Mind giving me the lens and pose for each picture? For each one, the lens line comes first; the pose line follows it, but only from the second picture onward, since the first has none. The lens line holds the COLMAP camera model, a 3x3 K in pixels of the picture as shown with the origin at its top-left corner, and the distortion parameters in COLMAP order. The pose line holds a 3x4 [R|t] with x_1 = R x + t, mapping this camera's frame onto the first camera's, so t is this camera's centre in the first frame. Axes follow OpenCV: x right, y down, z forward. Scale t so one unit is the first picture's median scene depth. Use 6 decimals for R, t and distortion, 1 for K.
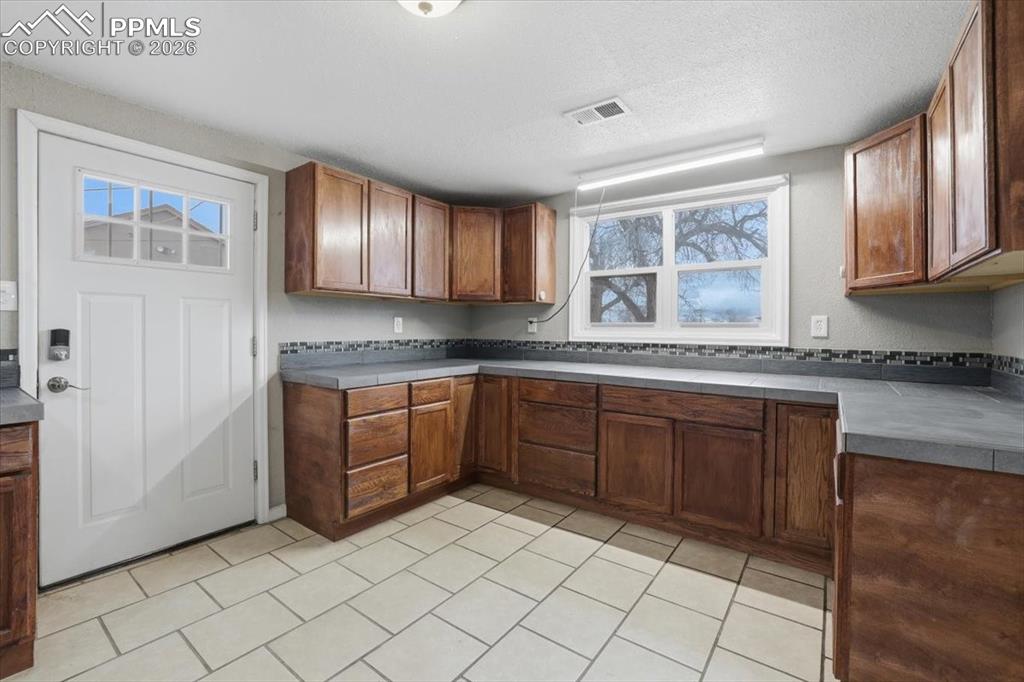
lens RADIAL K [[448.8, 0, 511.4], [0, 448.8, 333.6], [0, 0, 1]] dist [-0.052711, 0.019378]
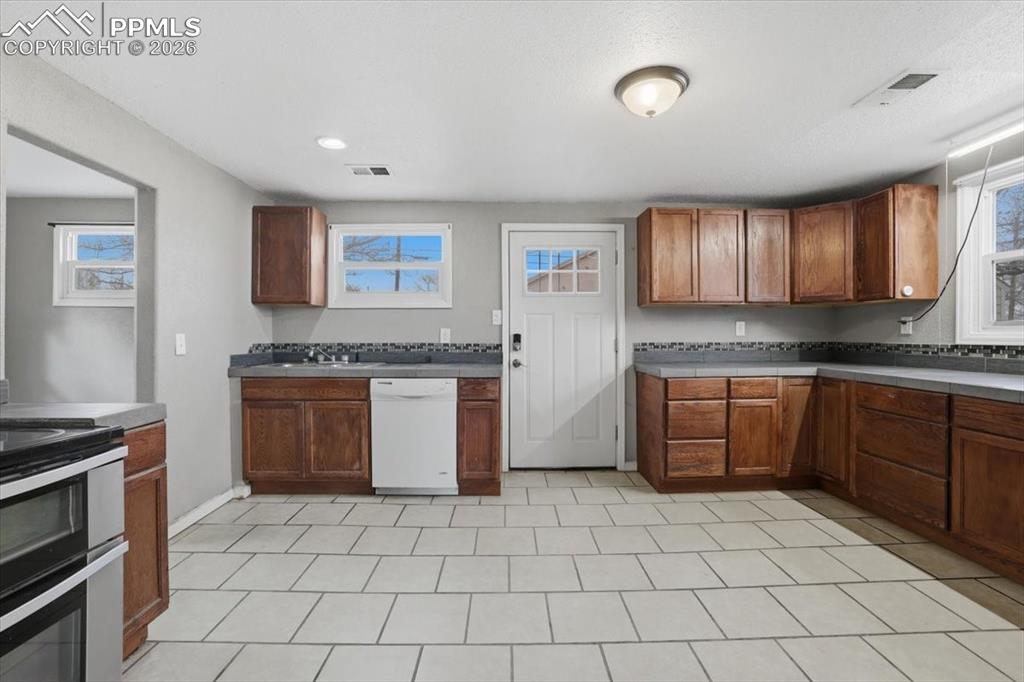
lens RADIAL K [[439.6, 0, 513.4], [0, 439.6, 336.6], [0, 0, 1]] dist [-0.047959, 0.017174]
pose [[0.610477, -0.006639, -0.792006, 0.317025], [-0.000223, 0.999963, -0.008554, 0.012454], [0.792034, 0.005399, 0.610453, -0.123189]]
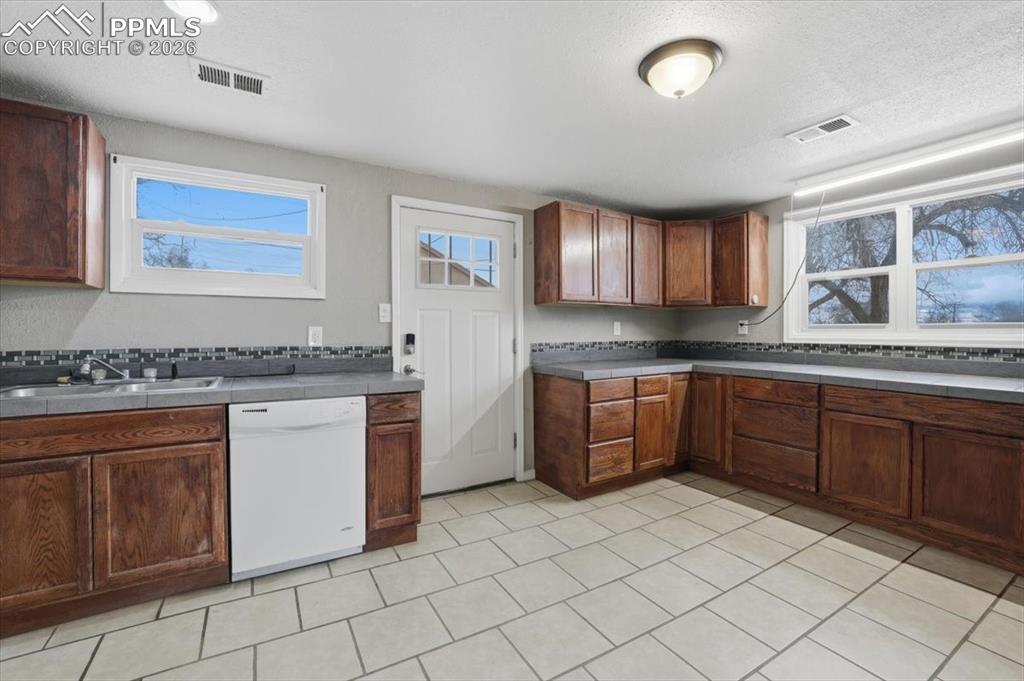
lens RADIAL K [[439.6, 0, 513.4], [0, 439.6, 336.1], [0, 0, 1]] dist [-0.047959, 0.017174]
pose [[0.921074, -0.002202, -0.389381, -0.070979], [0.002785, 0.999996, 0.000931, -0.001409], [0.389378, -0.001942, 0.921076, -0.193465]]
